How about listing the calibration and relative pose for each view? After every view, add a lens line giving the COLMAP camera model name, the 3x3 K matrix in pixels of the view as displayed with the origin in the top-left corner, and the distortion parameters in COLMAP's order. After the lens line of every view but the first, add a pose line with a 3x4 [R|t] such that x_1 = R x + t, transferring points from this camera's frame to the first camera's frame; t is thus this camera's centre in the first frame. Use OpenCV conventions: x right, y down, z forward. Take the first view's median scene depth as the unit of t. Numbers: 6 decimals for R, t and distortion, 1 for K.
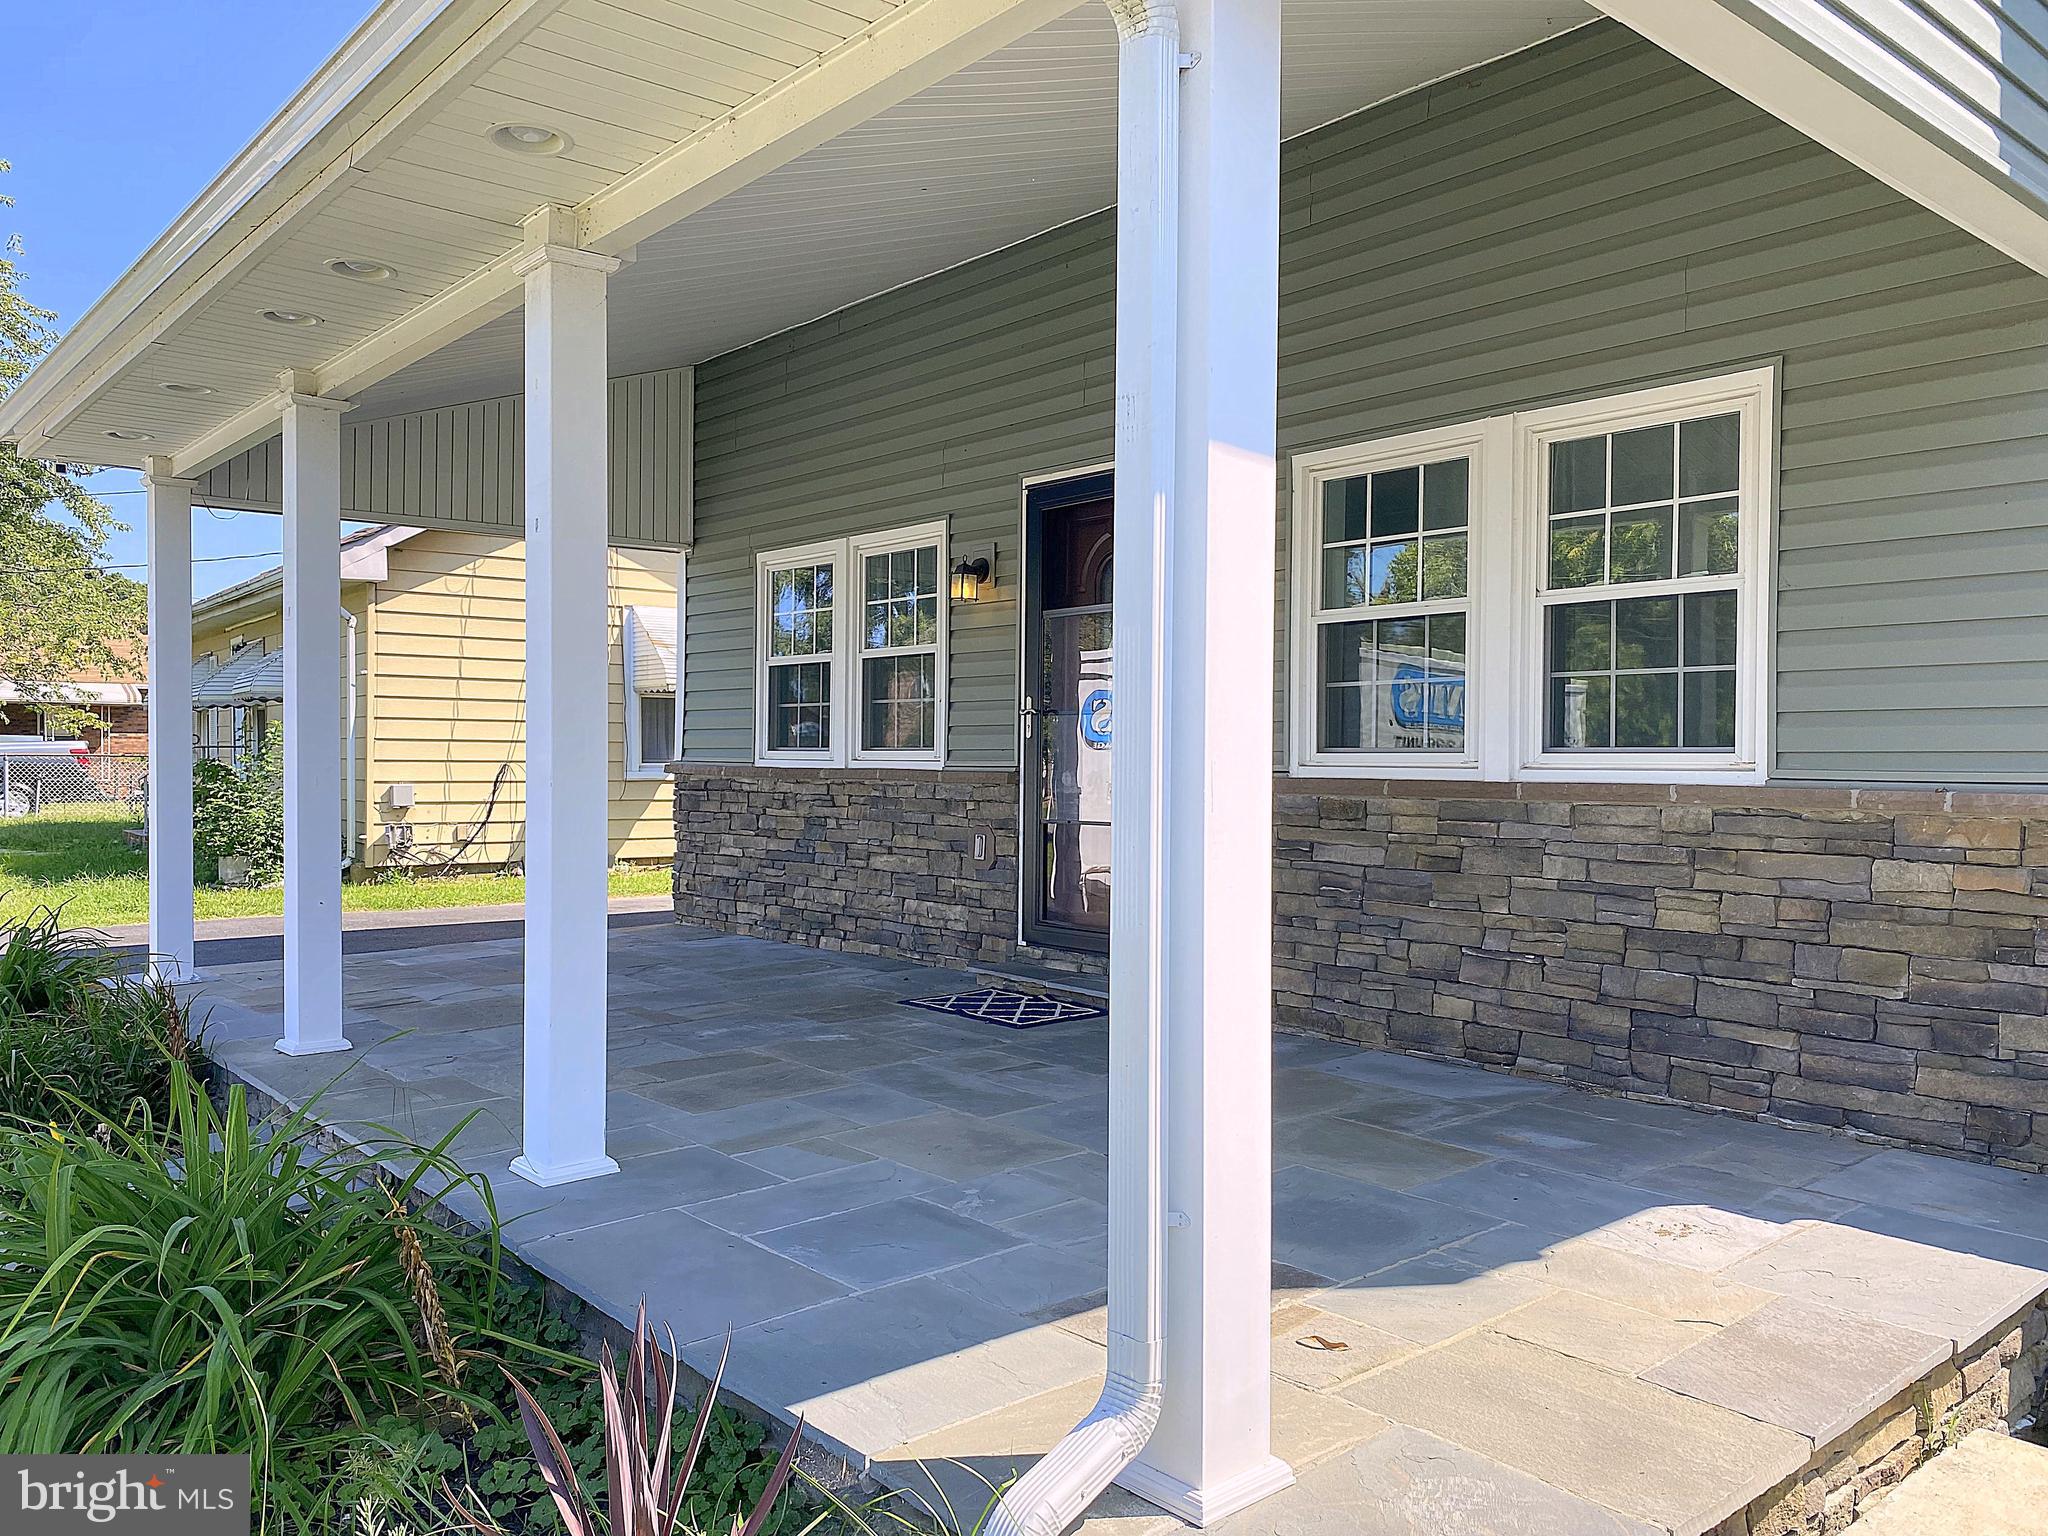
lens RADIAL K [[1556.5, 0, 1026.9], [0, 1556.5, 779.6], [0, 0, 1]] dist [0.029835, -0.031038]
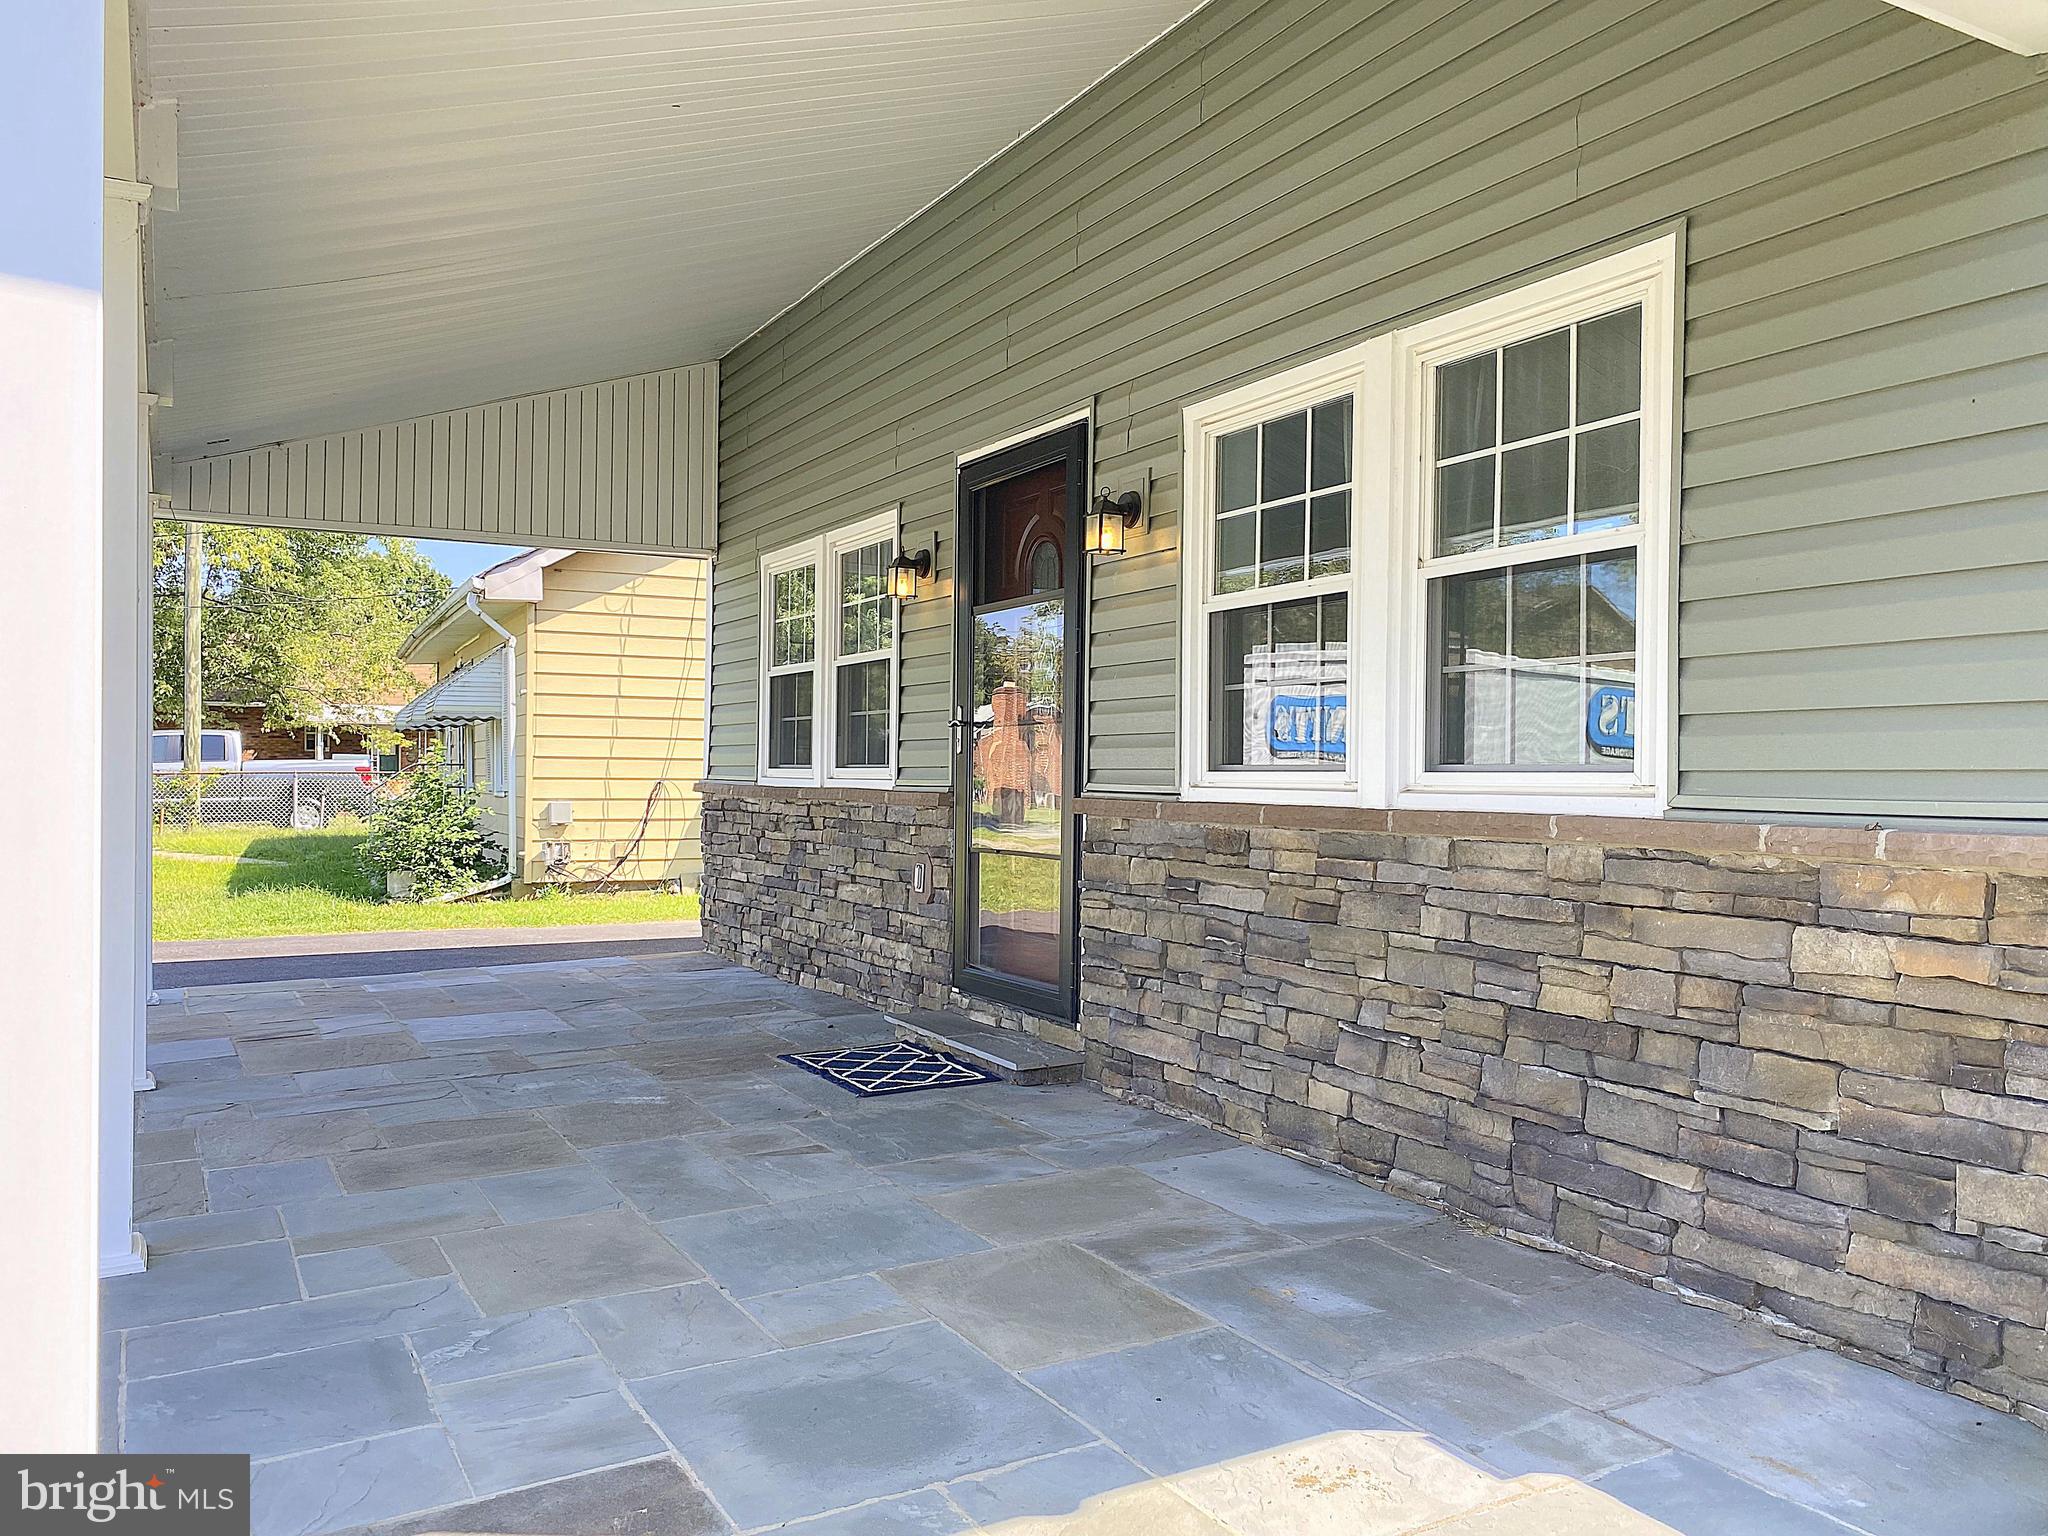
lens RADIAL K [[1556.5, 0, 1024.4], [0, 1556.5, 778.2], [0, 0, 1]] dist [0.029835, -0.031038]
pose [[0.978967, 0.000472, -0.204020, 0.284206], [-0.002817, 0.999933, -0.011202, -0.004513], [0.204001, 0.011541, 0.978903, 0.205803]]
